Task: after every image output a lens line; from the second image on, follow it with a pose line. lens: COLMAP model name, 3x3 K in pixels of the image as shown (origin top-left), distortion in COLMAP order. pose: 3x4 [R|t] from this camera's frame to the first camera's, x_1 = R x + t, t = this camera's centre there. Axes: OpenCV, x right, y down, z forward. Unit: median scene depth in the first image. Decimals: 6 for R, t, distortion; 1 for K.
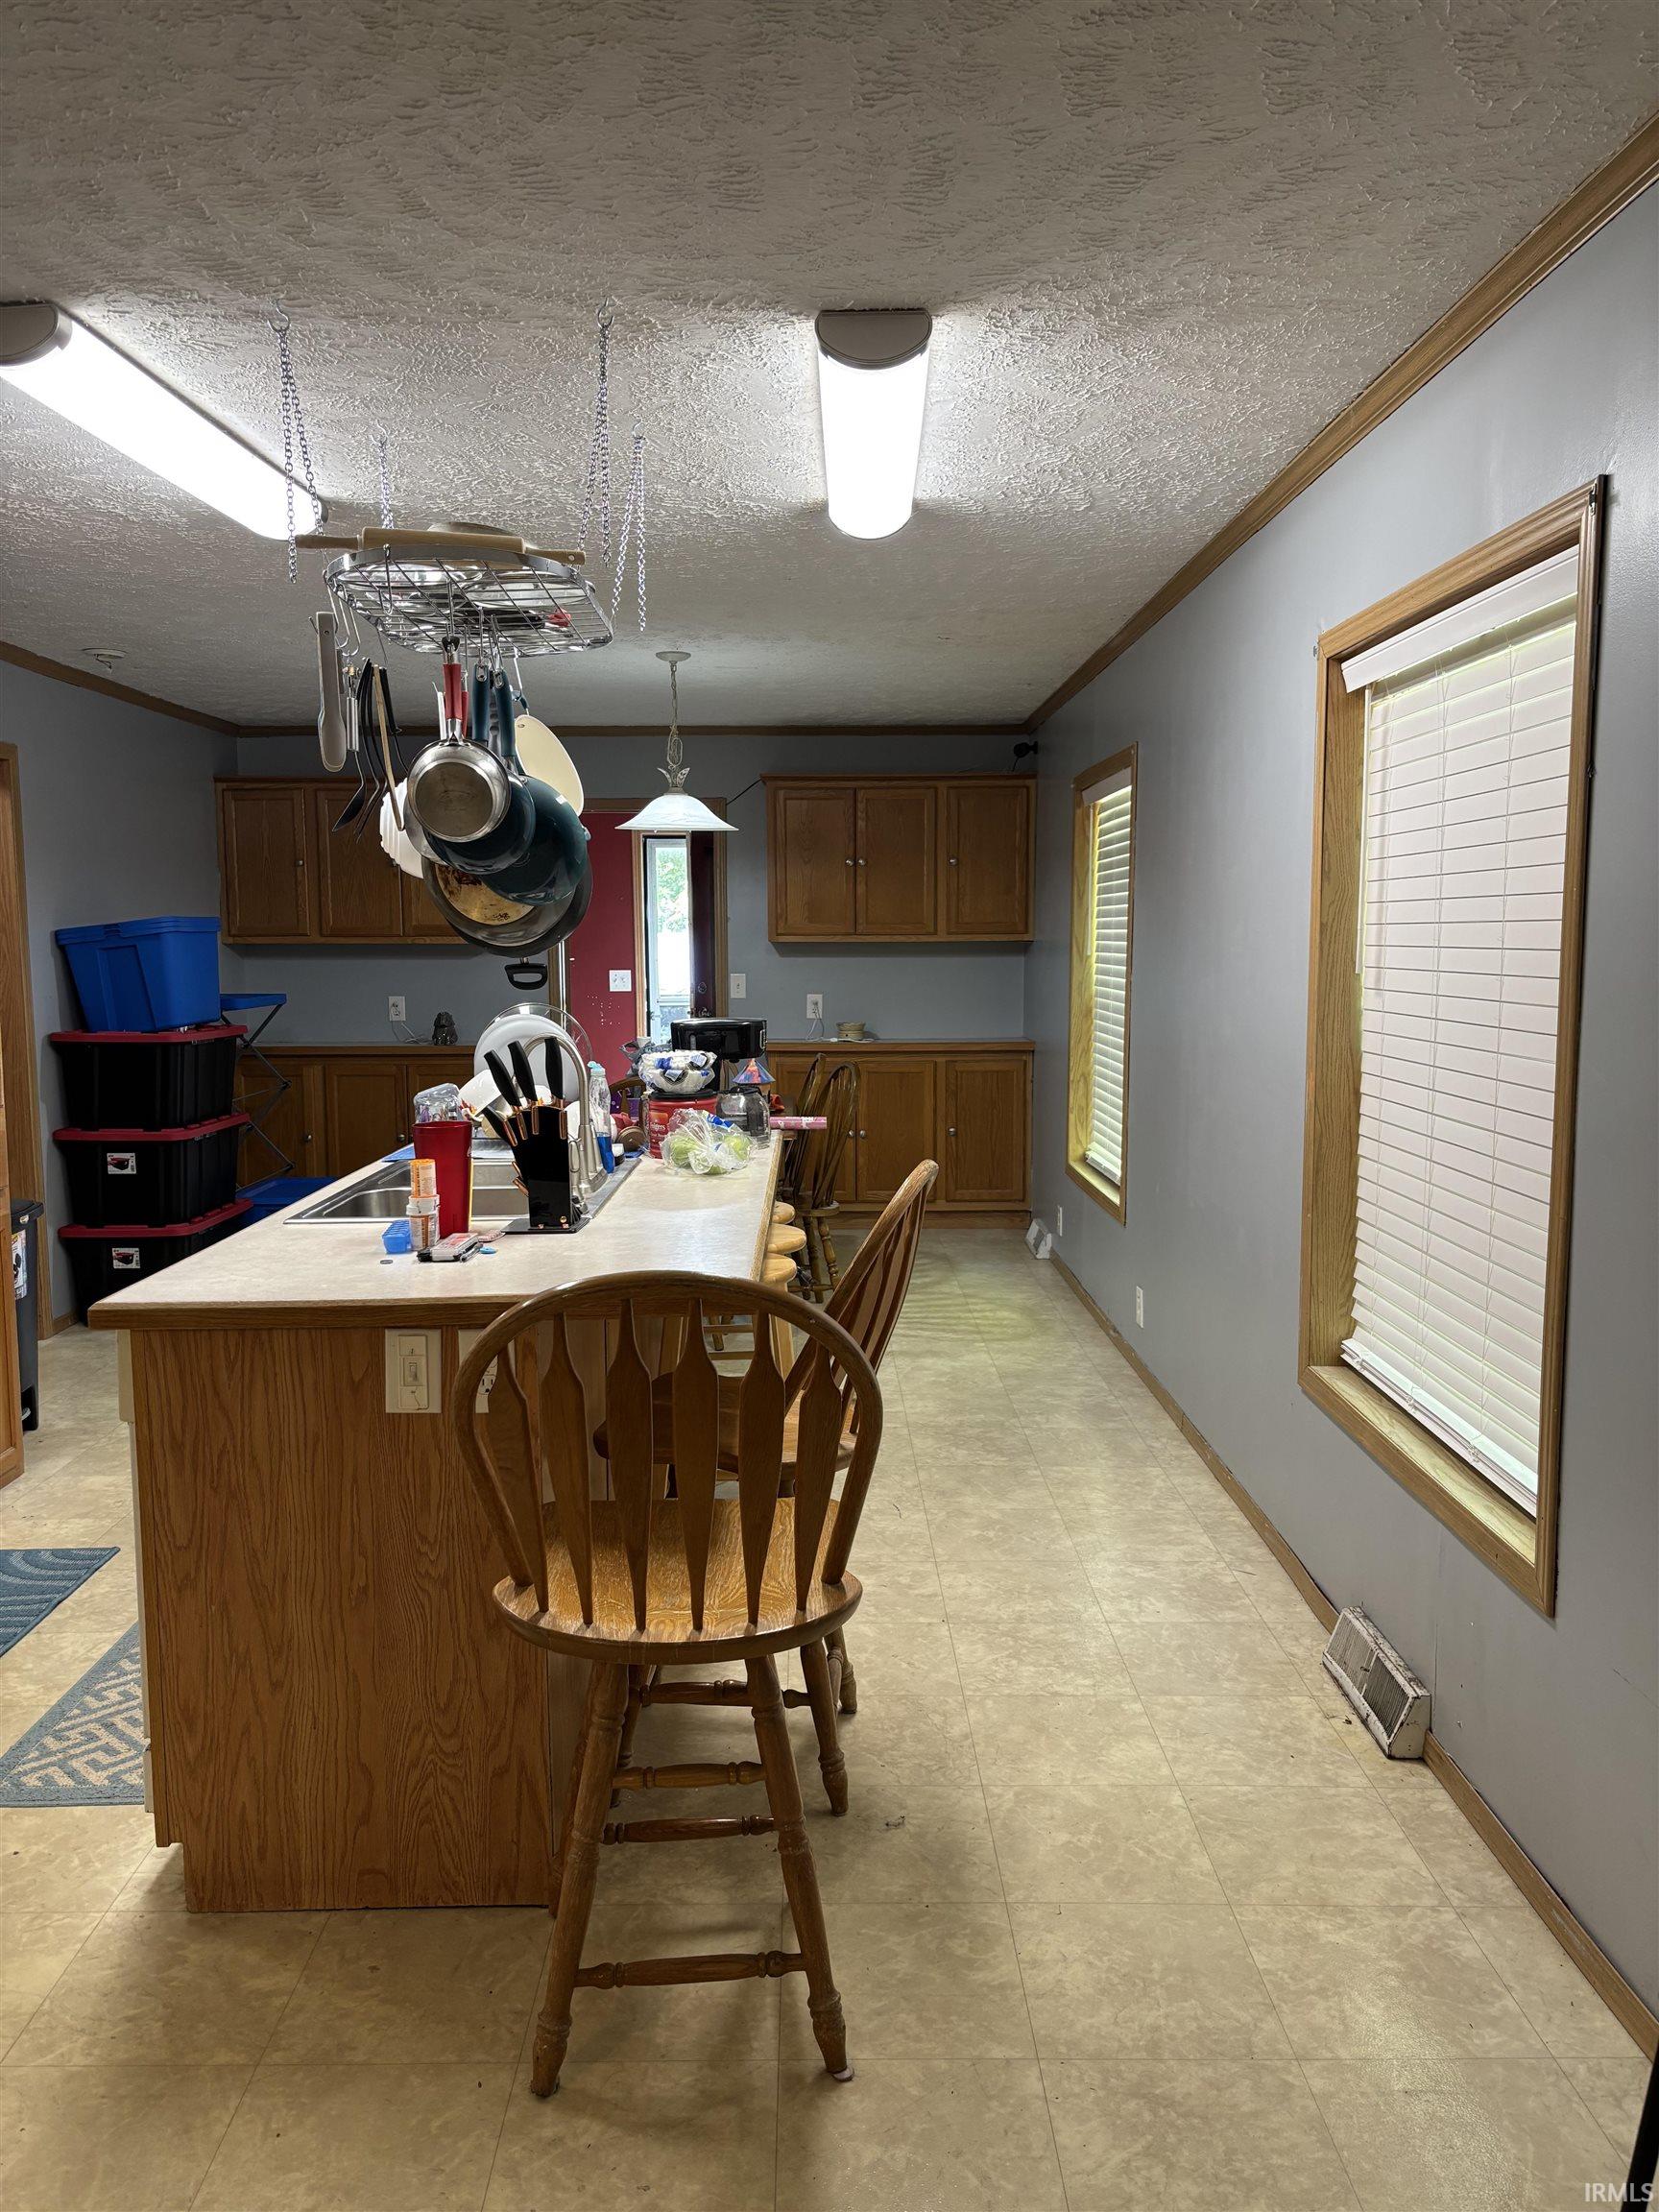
lens RADIAL K [[1665.3, 0, 831.9], [0, 1665.3, 1112.9], [0, 0, 1]] dist [0.012814, 0.006169]
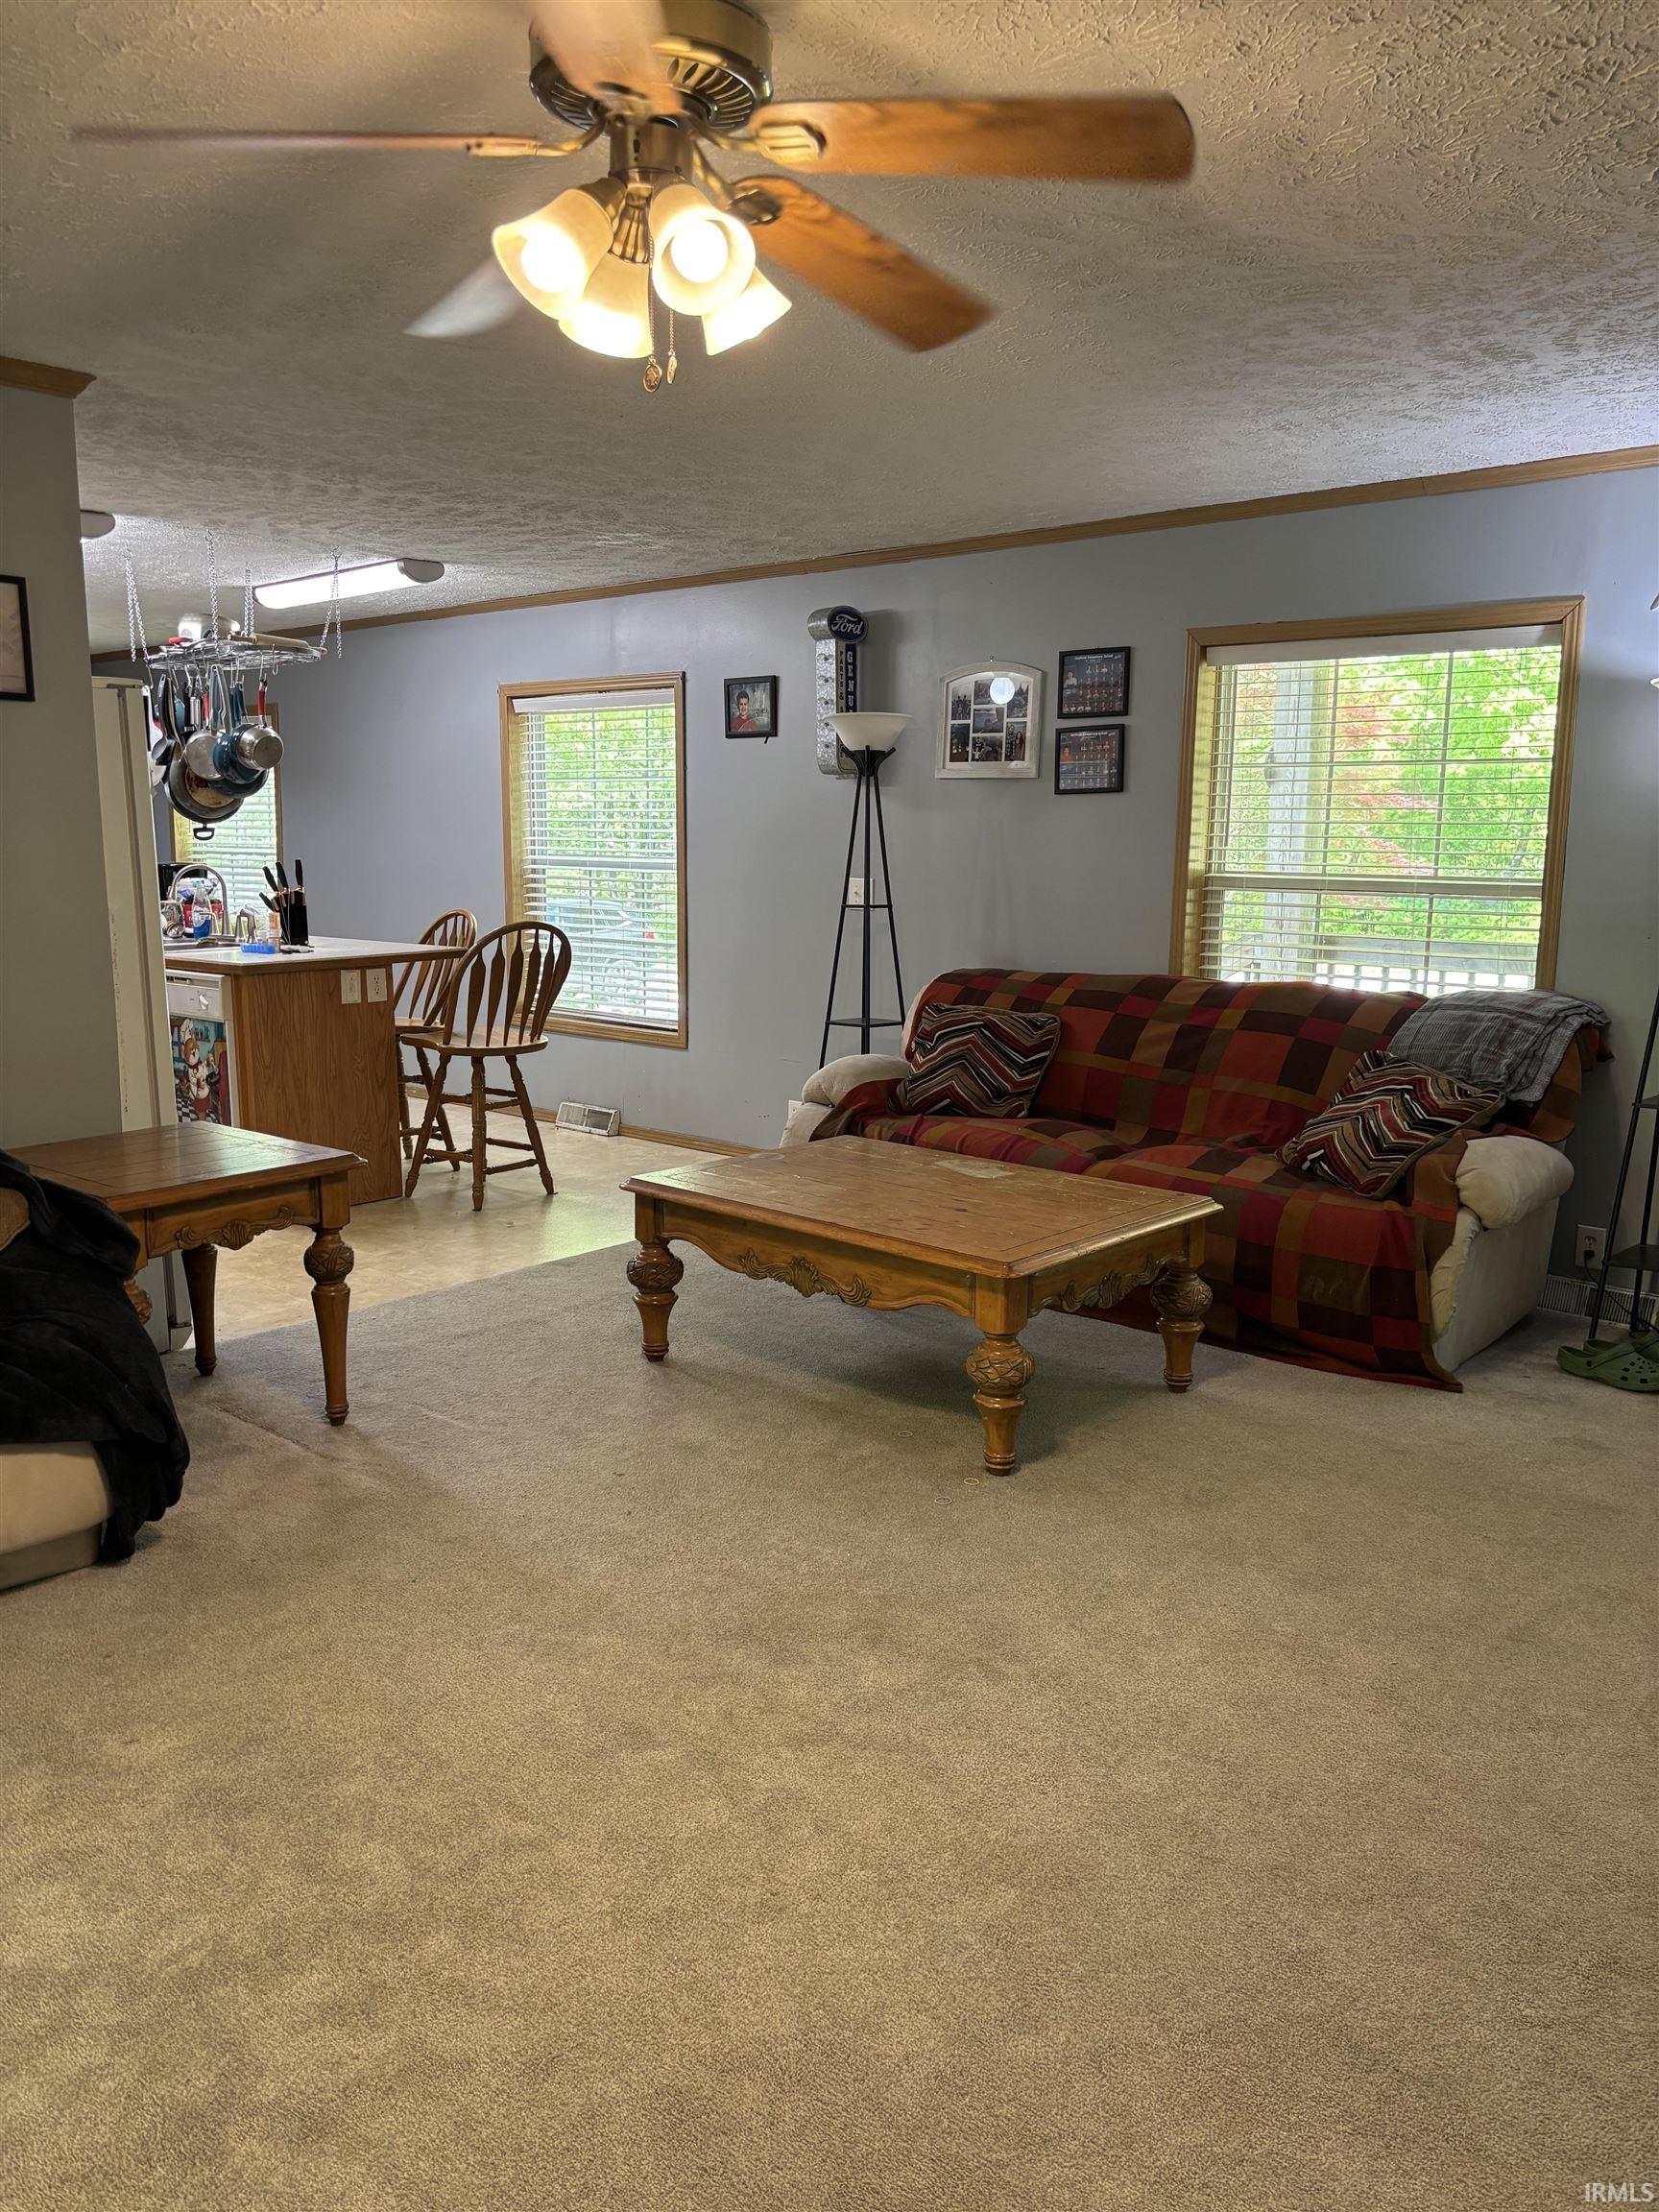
lens RADIAL K [[1665.3, 0, 831.9], [0, 1665.3, 1112.9], [0, 0, 1]] dist [0.012814, 0.006169]
pose [[0.673435, -0.105453, 0.731687, -1.599971], [0.062566, 0.994352, 0.085725, 0.170382], [-0.736594, -0.011952, 0.676229, -1.226150]]
